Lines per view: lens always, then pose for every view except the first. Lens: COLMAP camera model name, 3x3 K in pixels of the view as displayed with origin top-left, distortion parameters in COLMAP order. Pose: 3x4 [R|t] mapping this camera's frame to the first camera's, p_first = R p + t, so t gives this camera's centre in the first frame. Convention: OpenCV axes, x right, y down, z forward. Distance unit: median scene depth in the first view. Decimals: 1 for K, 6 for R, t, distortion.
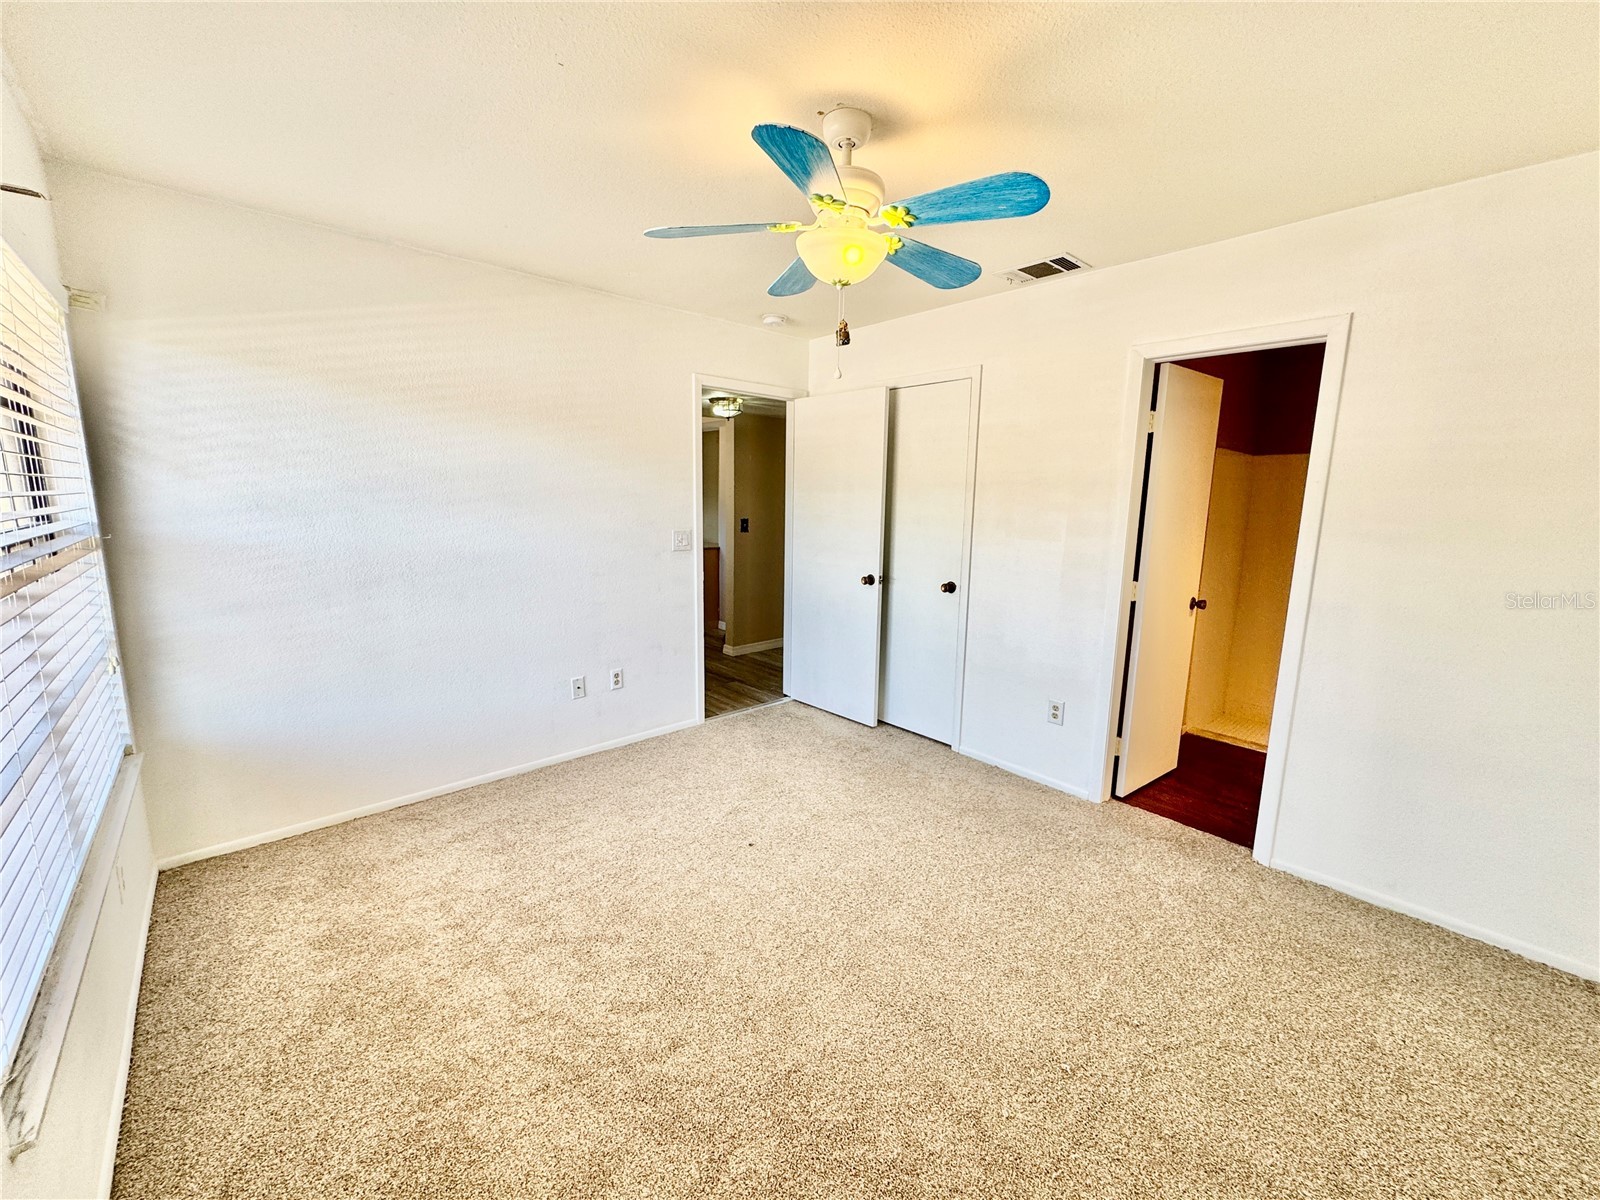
lens RADIAL K [[637.6, 0, 802.1], [0, 637.6, 600.2], [0, 0, 1]] dist [-0.011481, -0.000133]
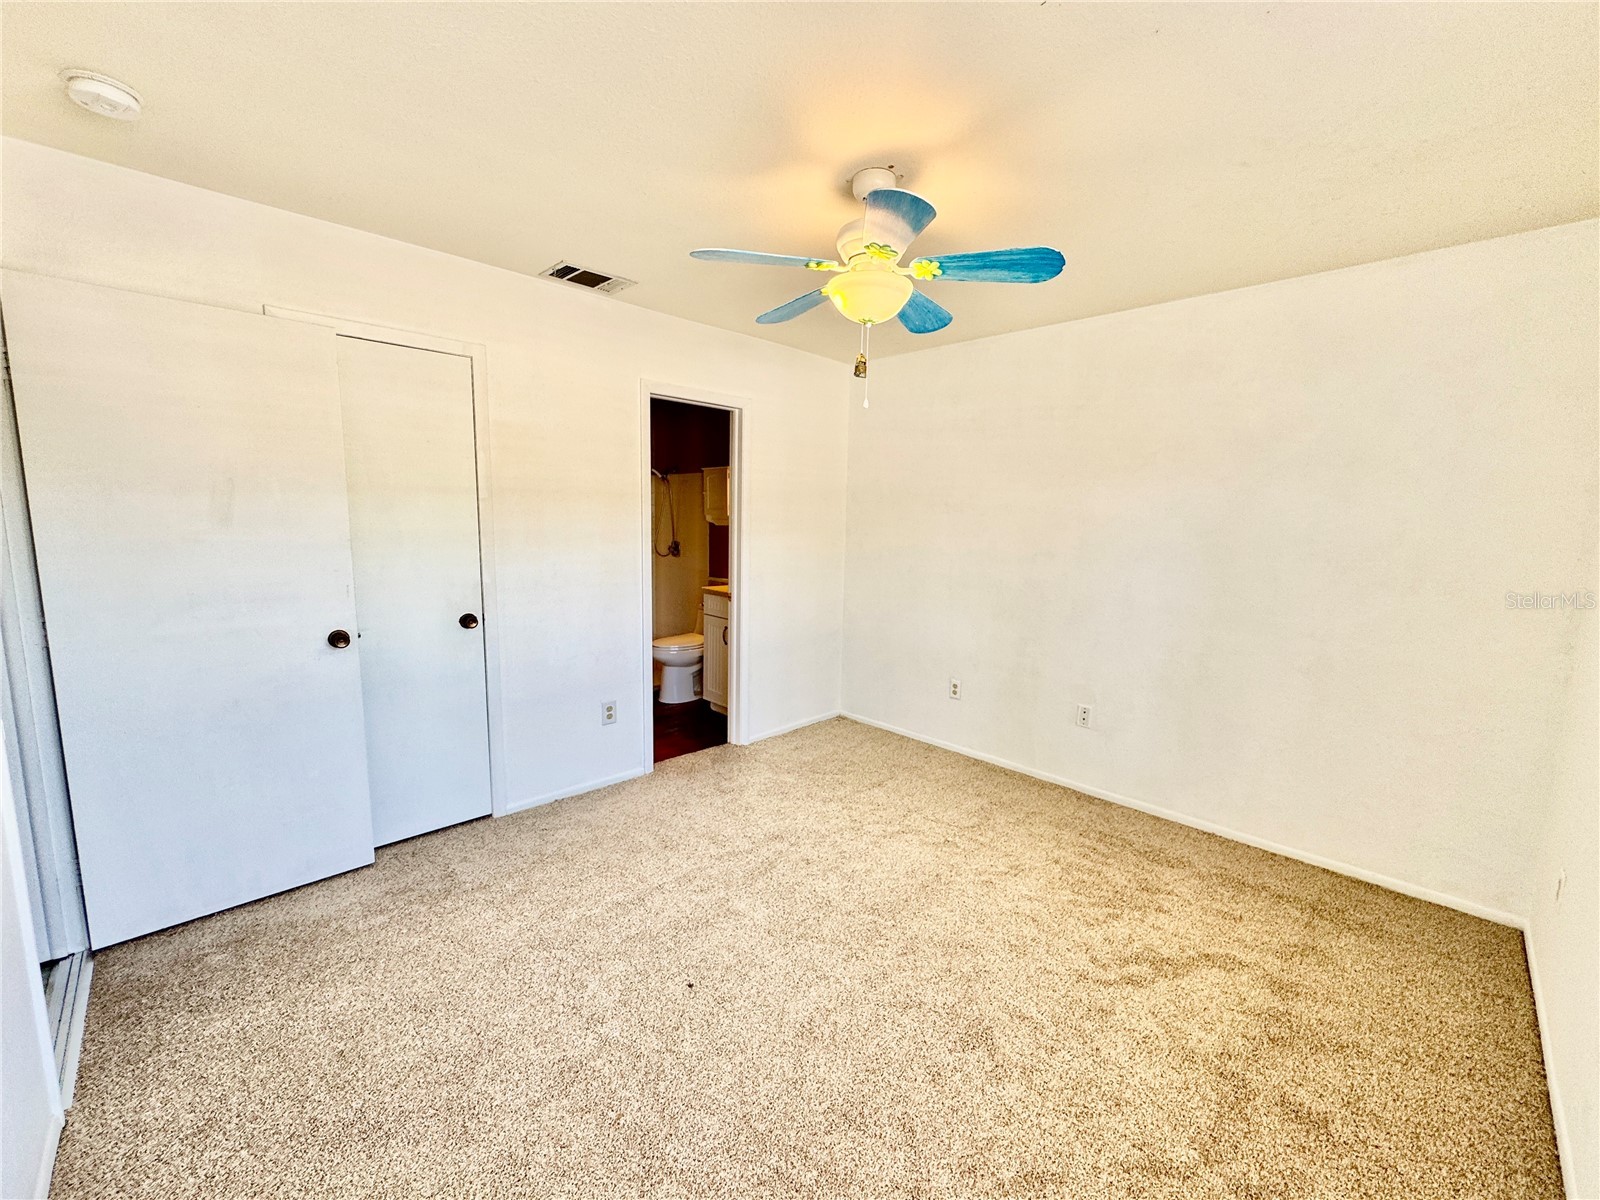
lens RADIAL K [[637.6, 0, 802.1], [0, 637.6, 600.2], [0, 0, 1]] dist [-0.011481, -0.000133]
pose [[-0.036285, -0.142803, 0.989086, -0.624051], [0.148662, 0.977954, 0.146650, -0.110850], [-0.988222, 0.152360, -0.014256, 0.681628]]
